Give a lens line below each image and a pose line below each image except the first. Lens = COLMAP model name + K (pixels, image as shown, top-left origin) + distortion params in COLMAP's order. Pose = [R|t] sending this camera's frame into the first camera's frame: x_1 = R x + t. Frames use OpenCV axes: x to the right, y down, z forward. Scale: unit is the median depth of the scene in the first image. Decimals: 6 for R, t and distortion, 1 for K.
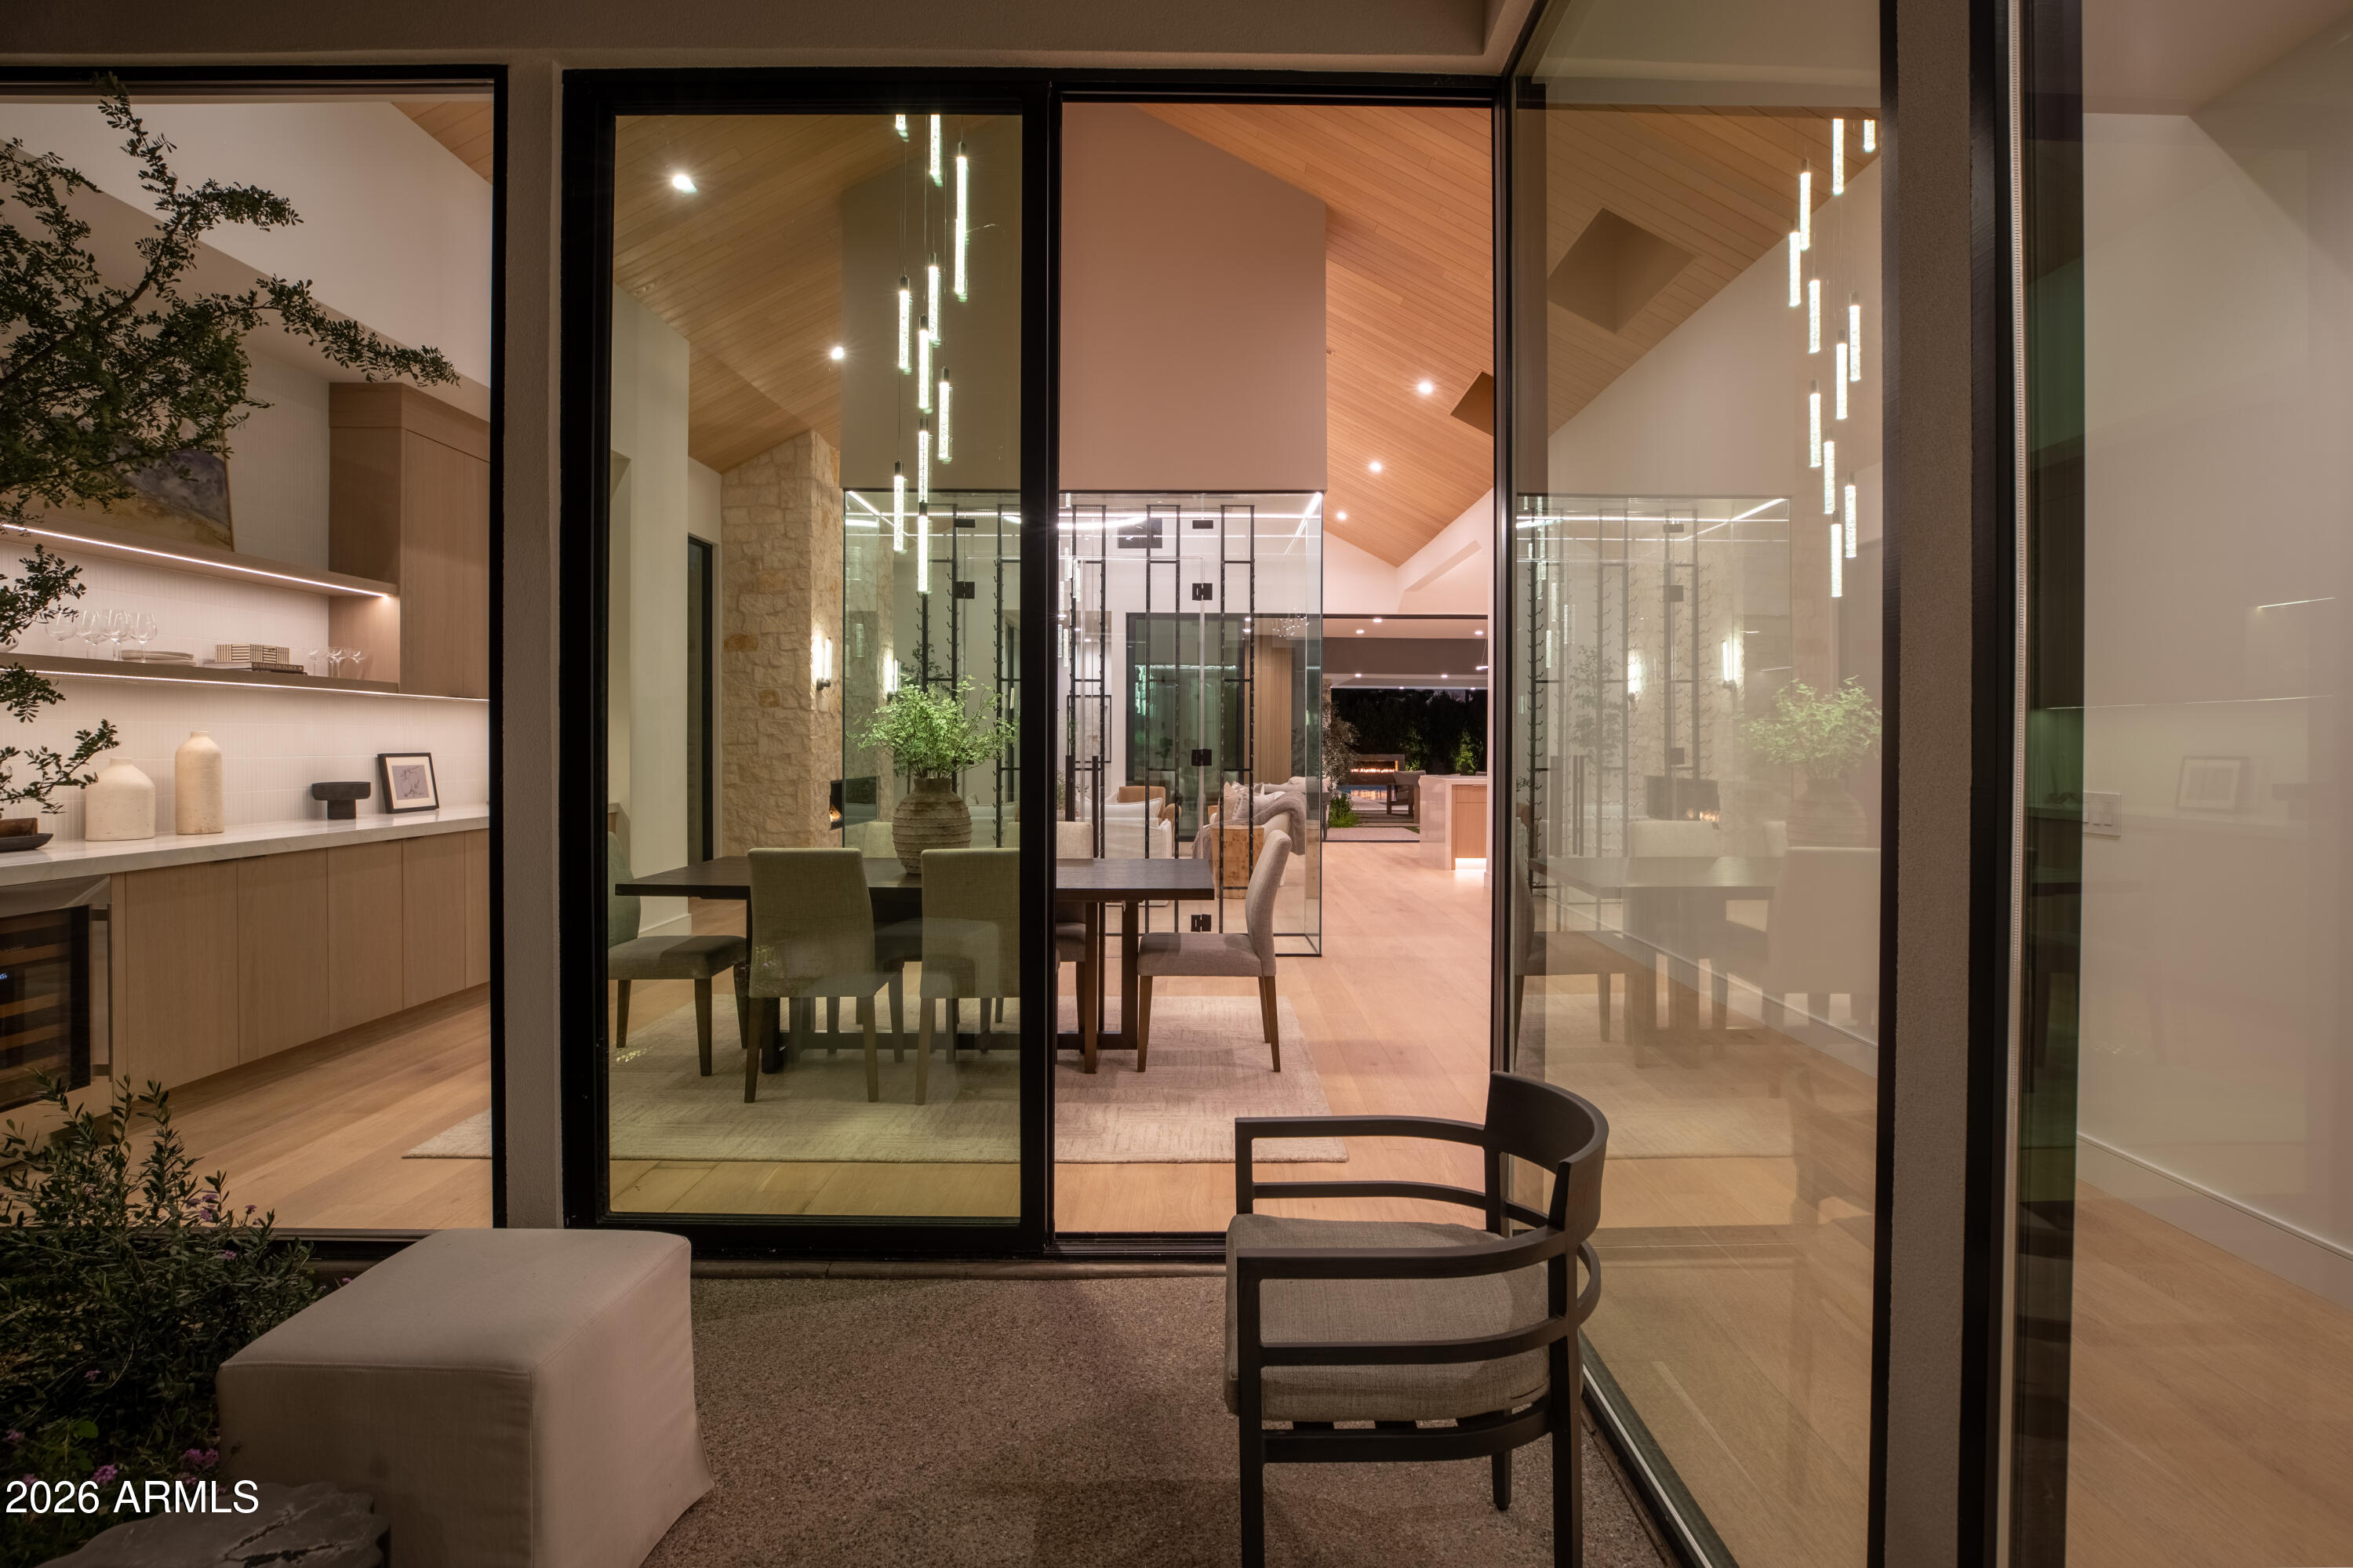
lens RADIAL K [[1180.3, 0, 1183.9], [0, 1180.3, 738.4], [0, 0, 1]] dist [0.002640, 0.000165]
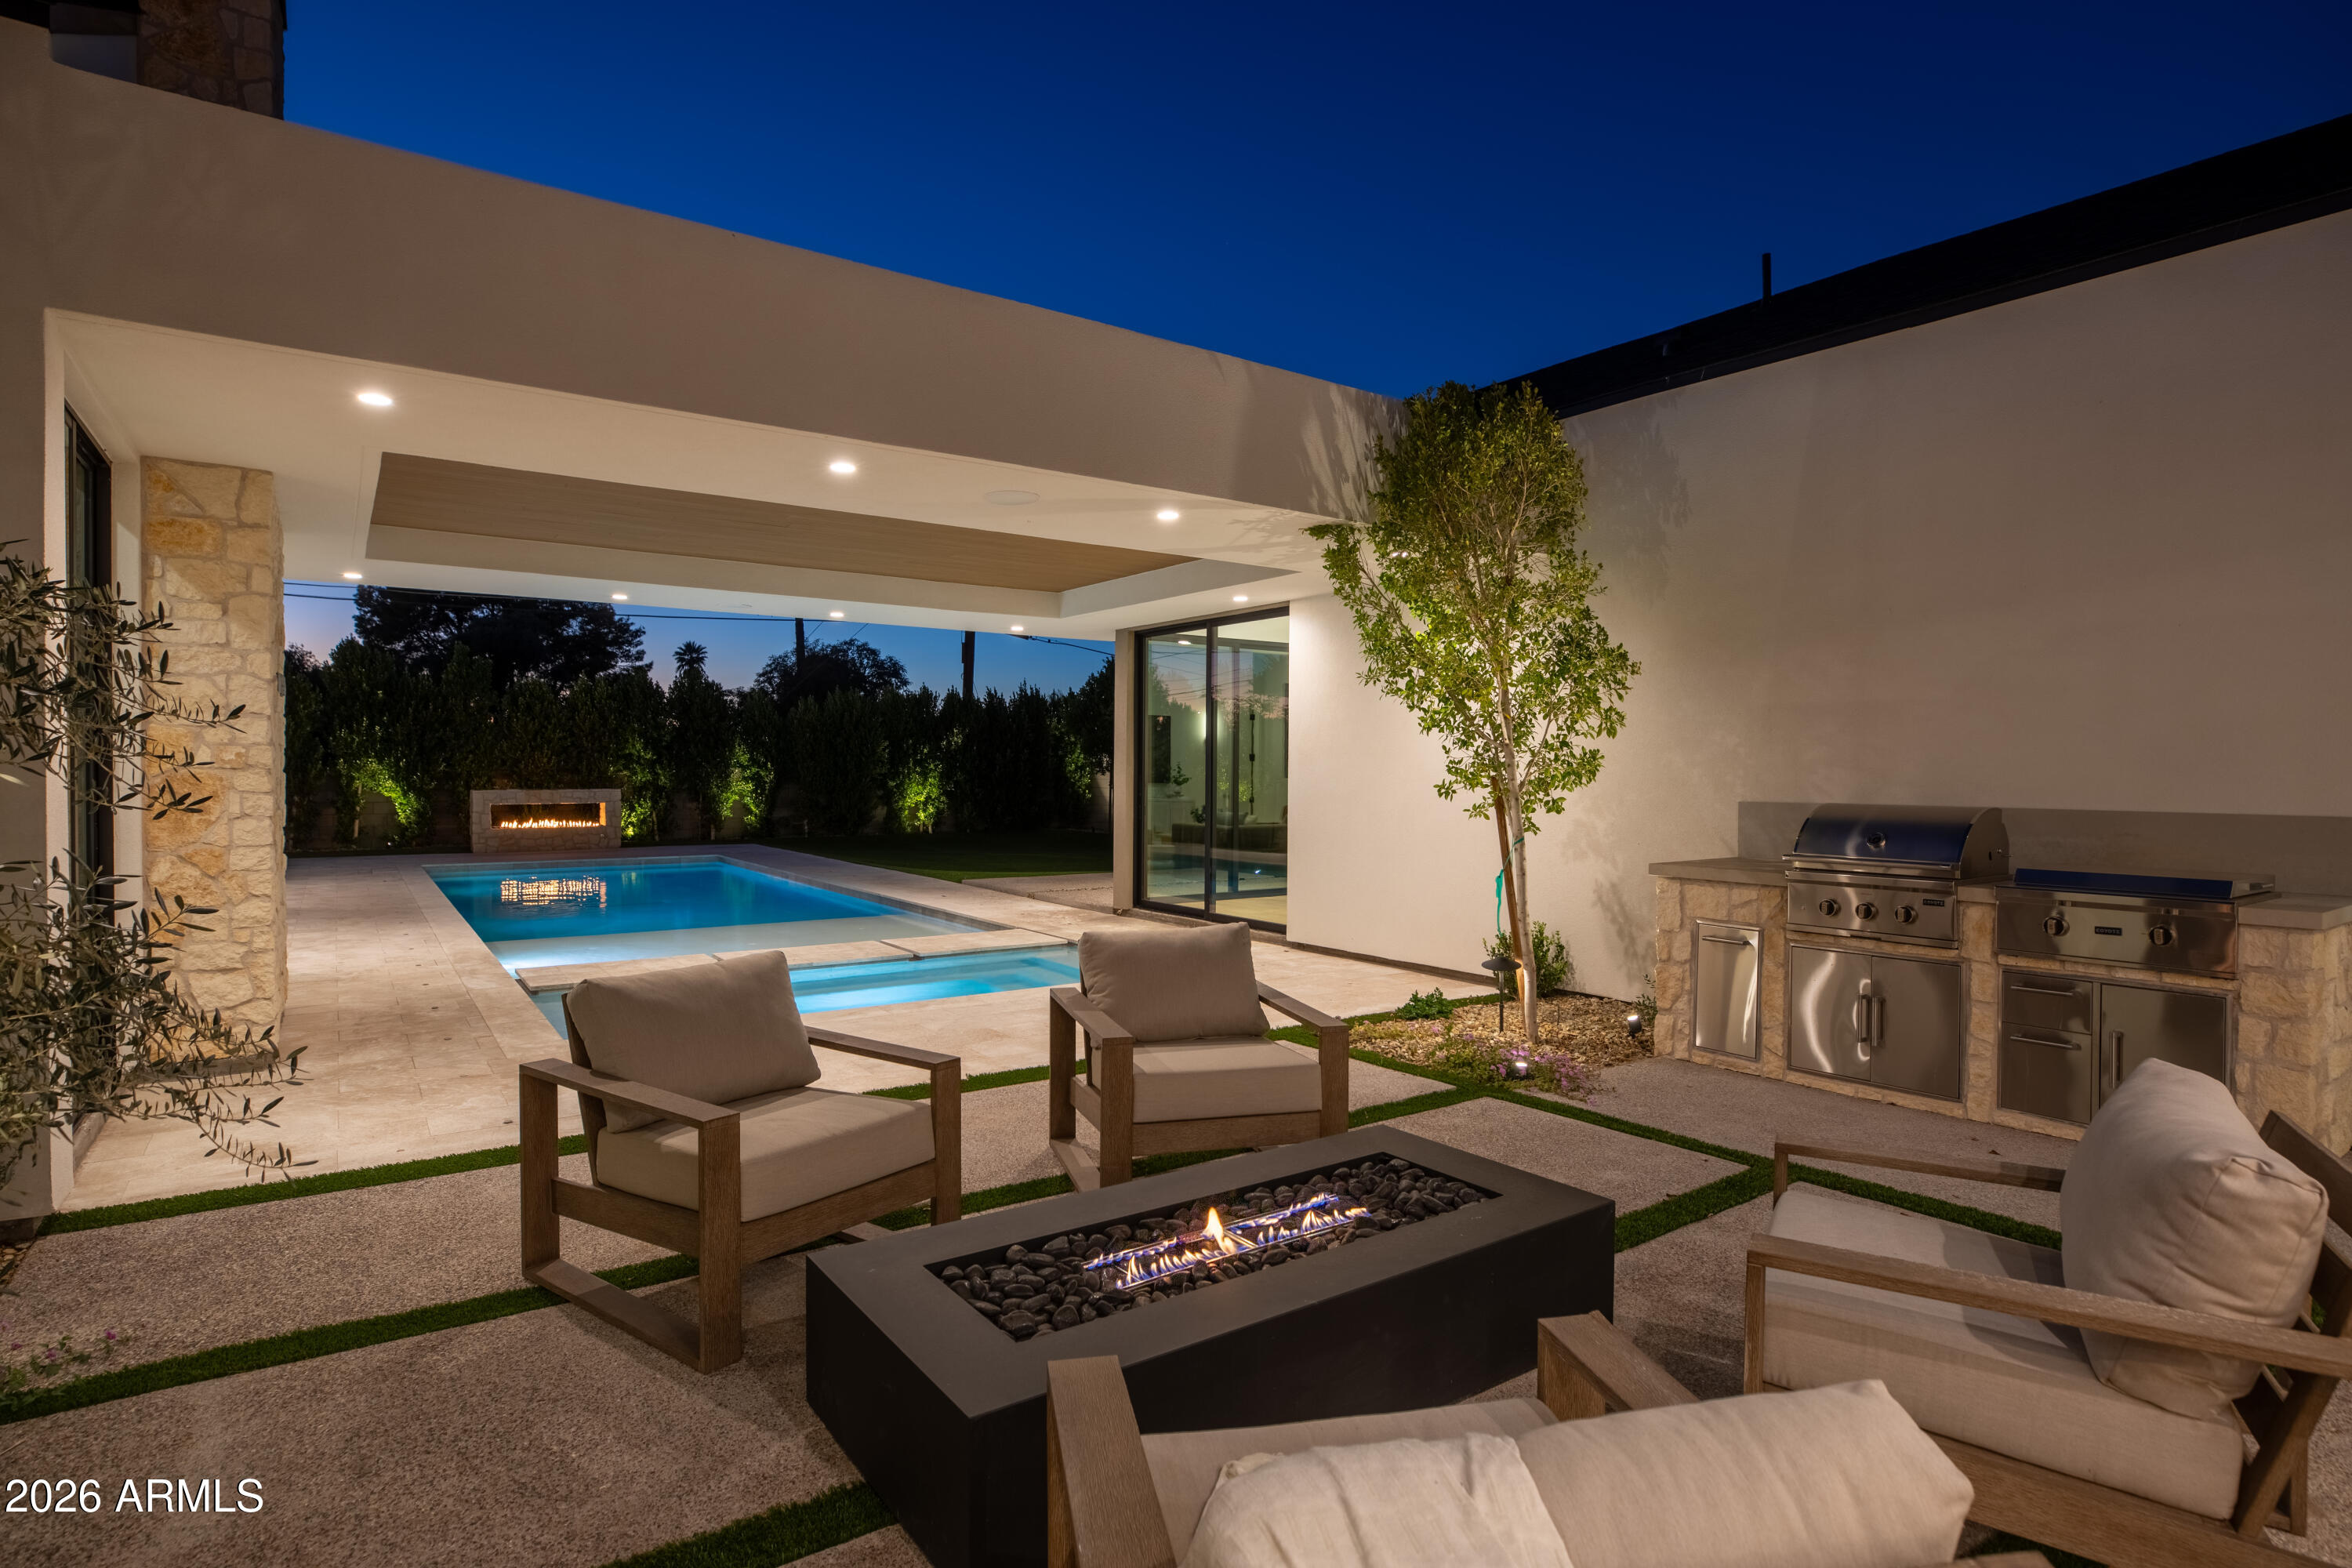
lens RADIAL K [[1217.6, 0, 1163.4], [0, 1217.6, 785.8], [0, 0, 1]] dist [-0.021754, 0.004652]
pose [[0.816570, -0.009700, 0.577166, 0.298925], [-0.003169, 0.999768, 0.021285, 0.002112], [-0.577238, -0.019209, 0.816350, 1.695972]]
